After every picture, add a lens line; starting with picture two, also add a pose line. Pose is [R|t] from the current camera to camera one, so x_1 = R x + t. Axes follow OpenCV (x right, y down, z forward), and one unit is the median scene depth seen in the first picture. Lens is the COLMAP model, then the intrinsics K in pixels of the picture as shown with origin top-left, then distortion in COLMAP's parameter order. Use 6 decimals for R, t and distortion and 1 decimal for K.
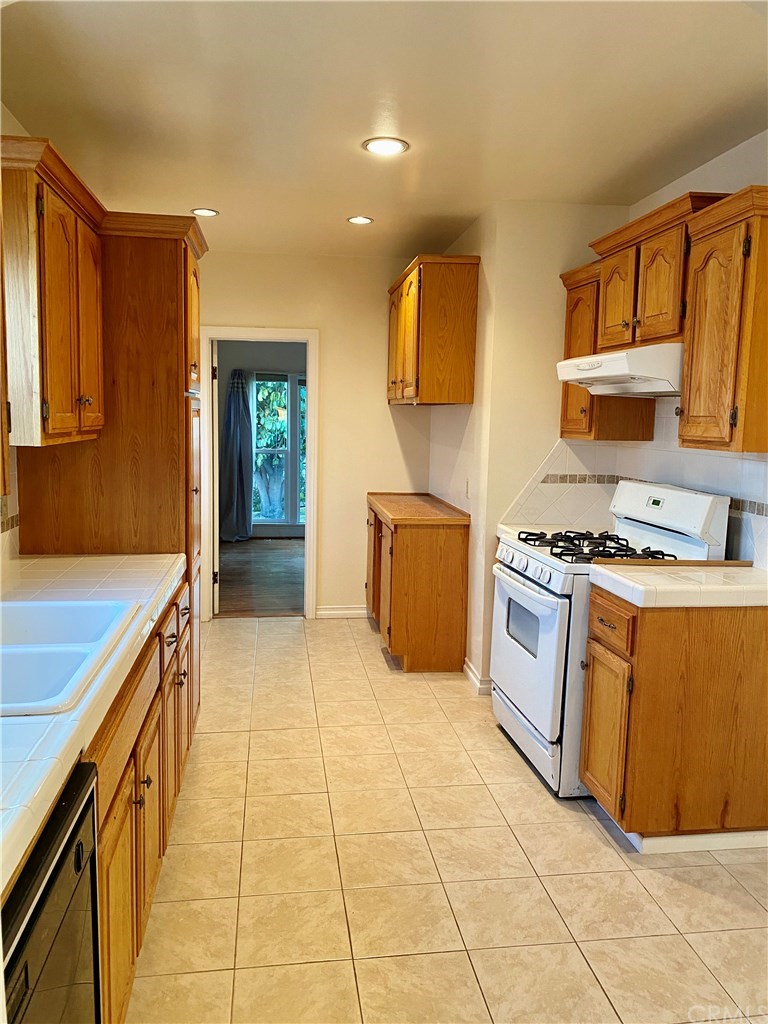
lens RADIAL K [[783.6, 0, 384.6], [0, 783.6, 511.4], [0, 0, 1]] dist [0.037768, -0.017319]
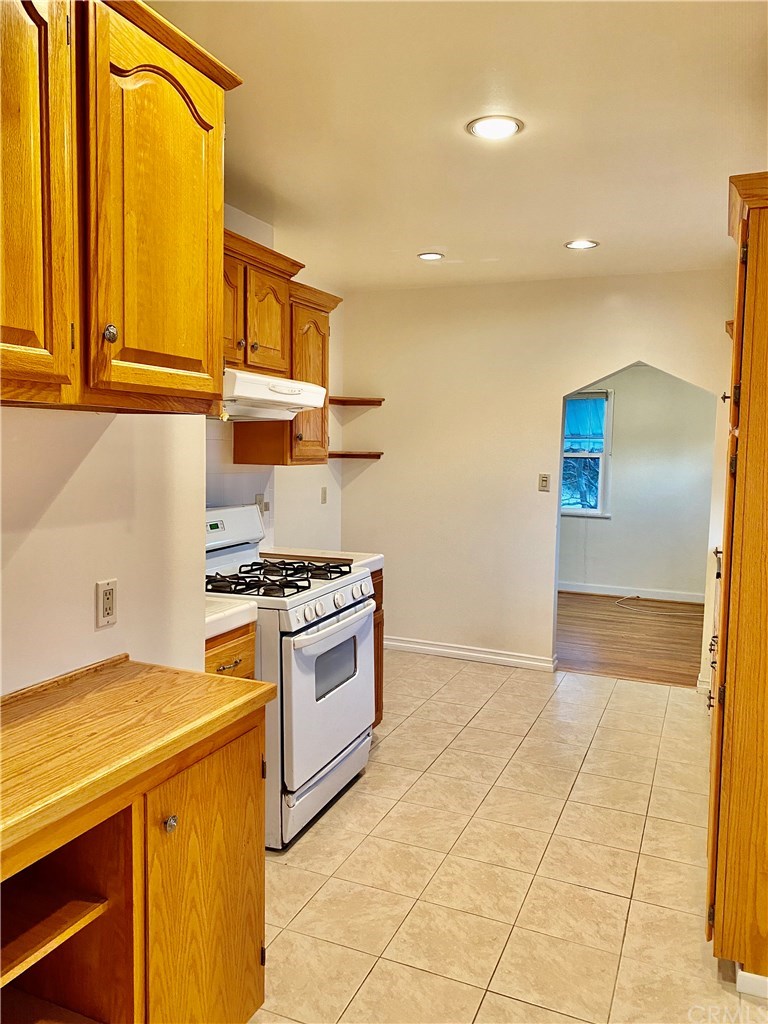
lens RADIAL K [[783.6, 0, 383.5], [0, 783.6, 508.5], [0, 0, 1]] dist [0.037768, -0.017319]
pose [[-0.855208, -0.085420, 0.511198, -0.370487], [0.023275, 0.979000, 0.202527, -0.251545], [-0.517763, 0.185101, -0.835260, 1.909595]]
